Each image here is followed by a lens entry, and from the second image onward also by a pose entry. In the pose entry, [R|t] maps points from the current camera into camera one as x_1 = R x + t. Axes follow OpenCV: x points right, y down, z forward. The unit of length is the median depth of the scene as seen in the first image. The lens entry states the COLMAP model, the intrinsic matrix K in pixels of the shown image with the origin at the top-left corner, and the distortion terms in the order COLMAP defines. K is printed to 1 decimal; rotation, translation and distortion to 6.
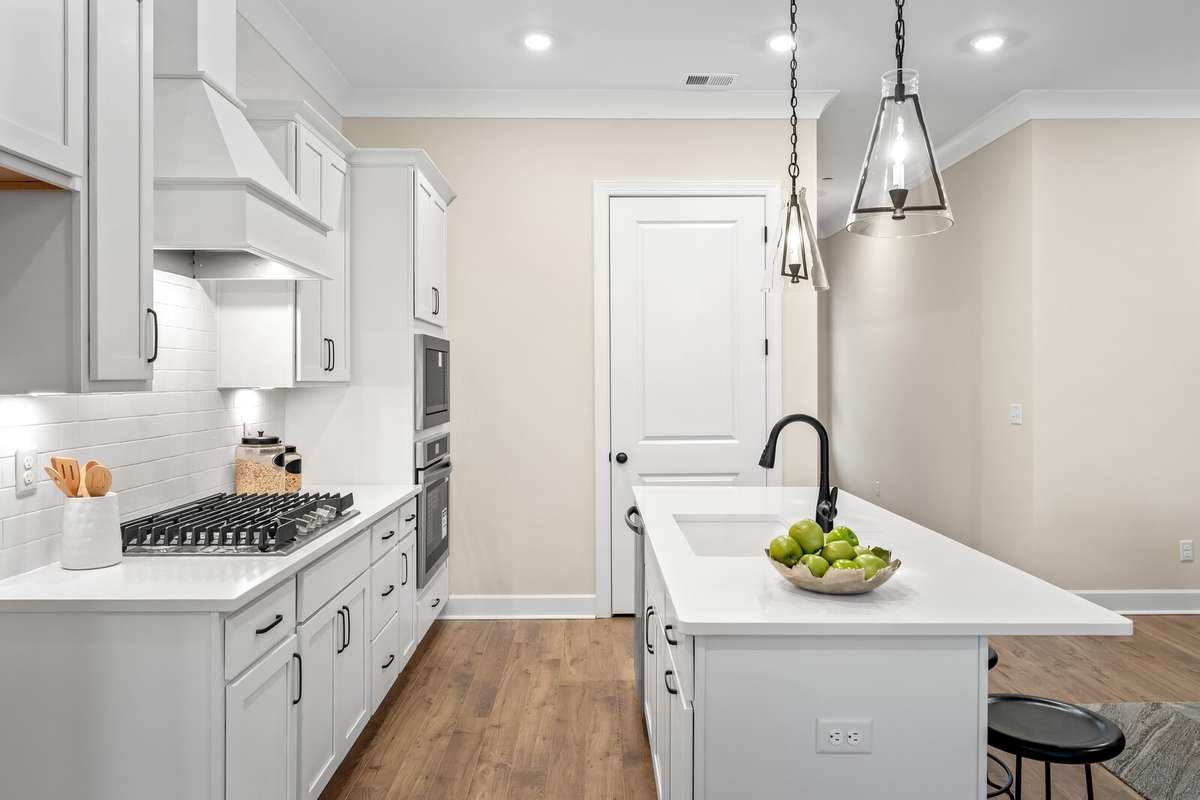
lens RADIAL K [[840.7, 0, 597.0], [0, 840.7, 385.9], [0, 0, 1]] dist [0.004650, 0.005006]
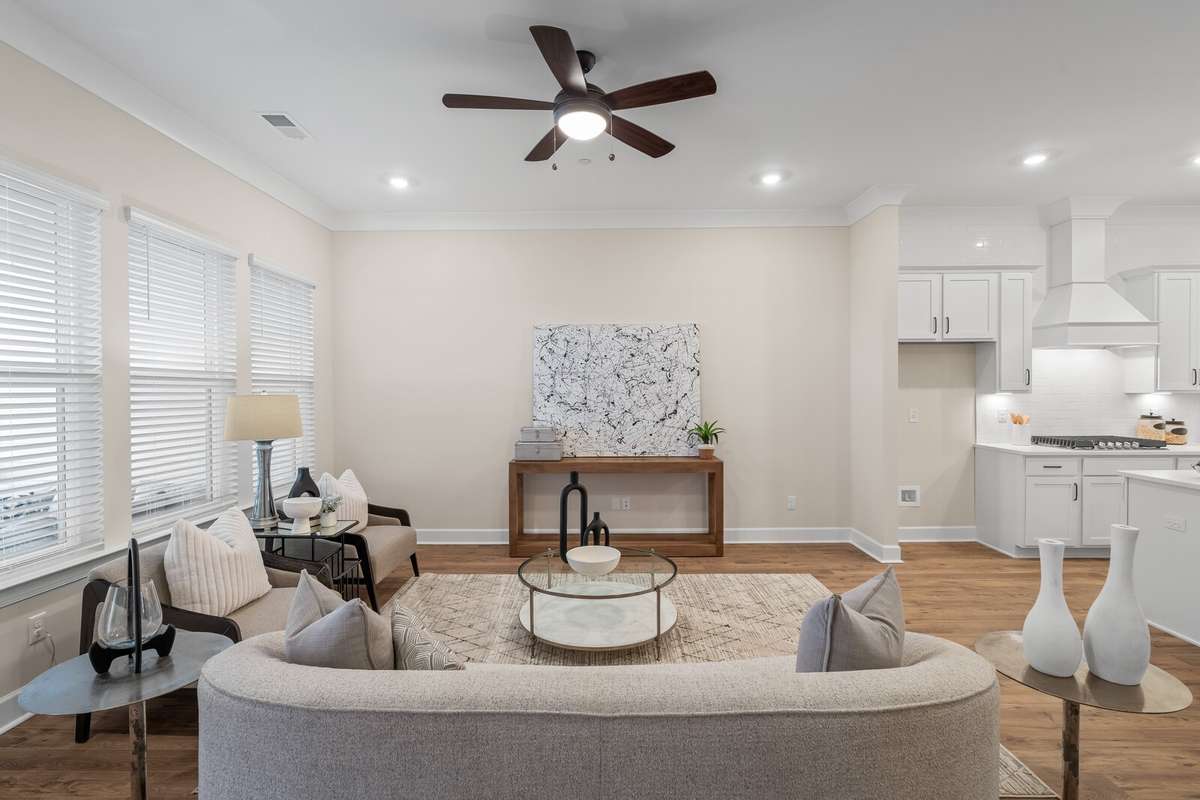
lens RADIAL K [[548.5, 0, 623.7], [0, 548.5, 397.0], [0, 0, 1]] dist [0.002977, 0.000432]
pose [[-0.005924, 0.013237, -0.999895, 1.057397], [-0.003674, 0.999905, 0.013258, -0.001859], [0.999976, 0.003752, -0.005875, -0.380633]]
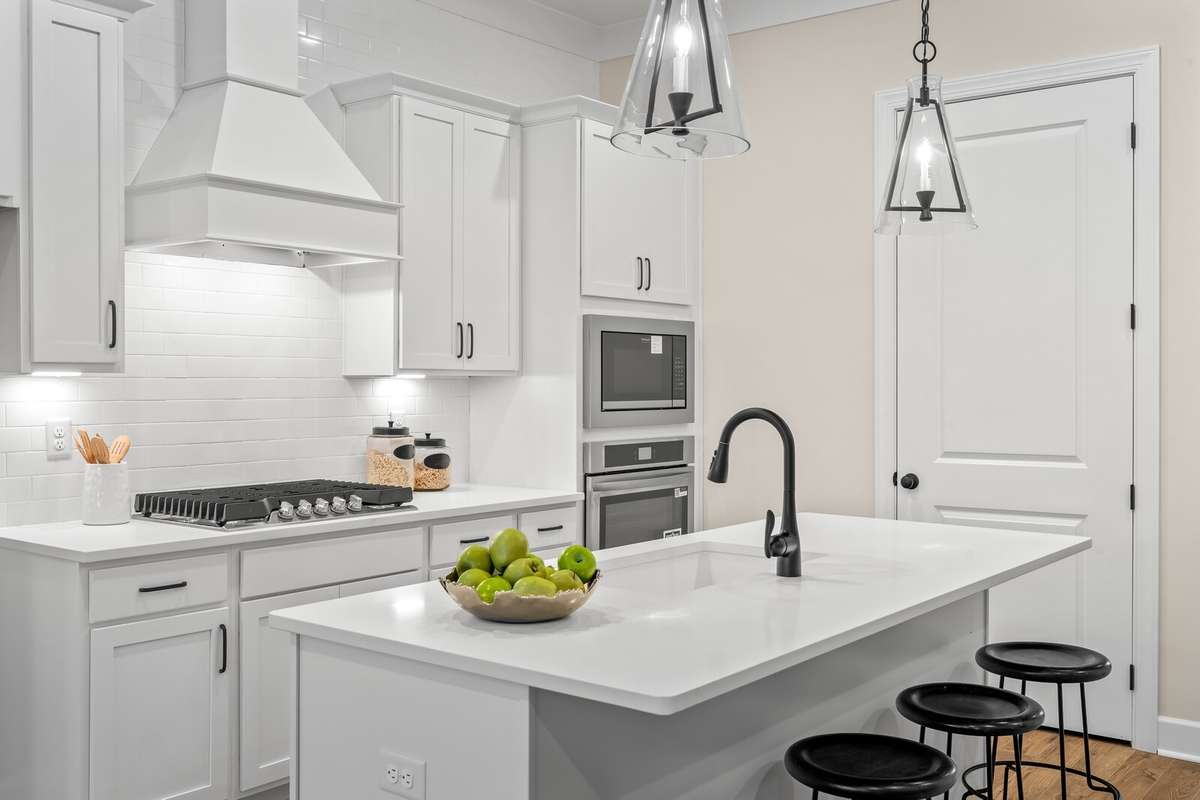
lens RADIAL K [[1158.5, 0, 594.3], [0, 1158.5, 397.6], [0, 0, 1]] dist [0.010397, 0.000000]
pose [[0.780756, 0.011138, -0.624737, 0.608957], [-0.007282, 0.999935, 0.008727, 0.013600], [0.624794, -0.002265, 0.780786, 0.111852]]
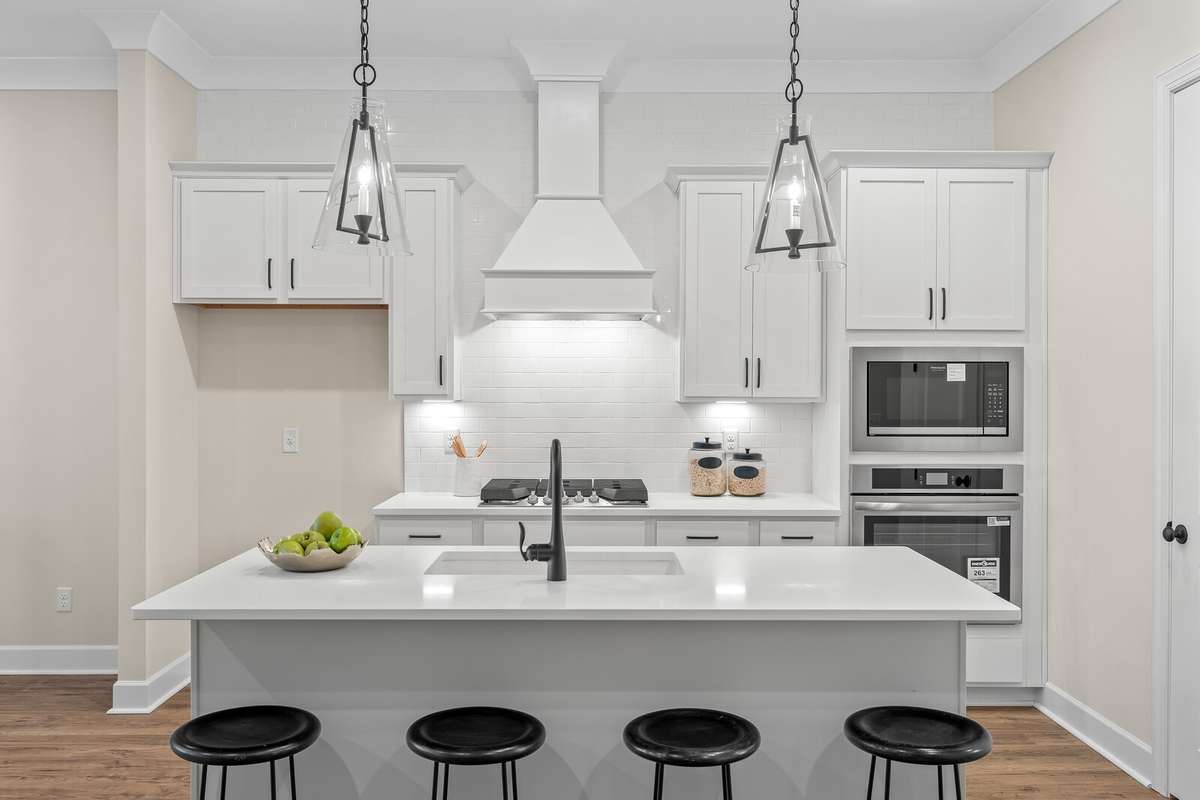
lens RADIAL K [[997.8, 0, 605.8], [0, 997.8, 390.9], [0, 0, 1]] dist [0.009031, -0.021259]
pose [[0.003679, 0.004013, -0.999985, 1.031500], [-0.011141, 0.999930, 0.003972, -0.017451], [0.999931, 0.011127, 0.003723, 0.848134]]
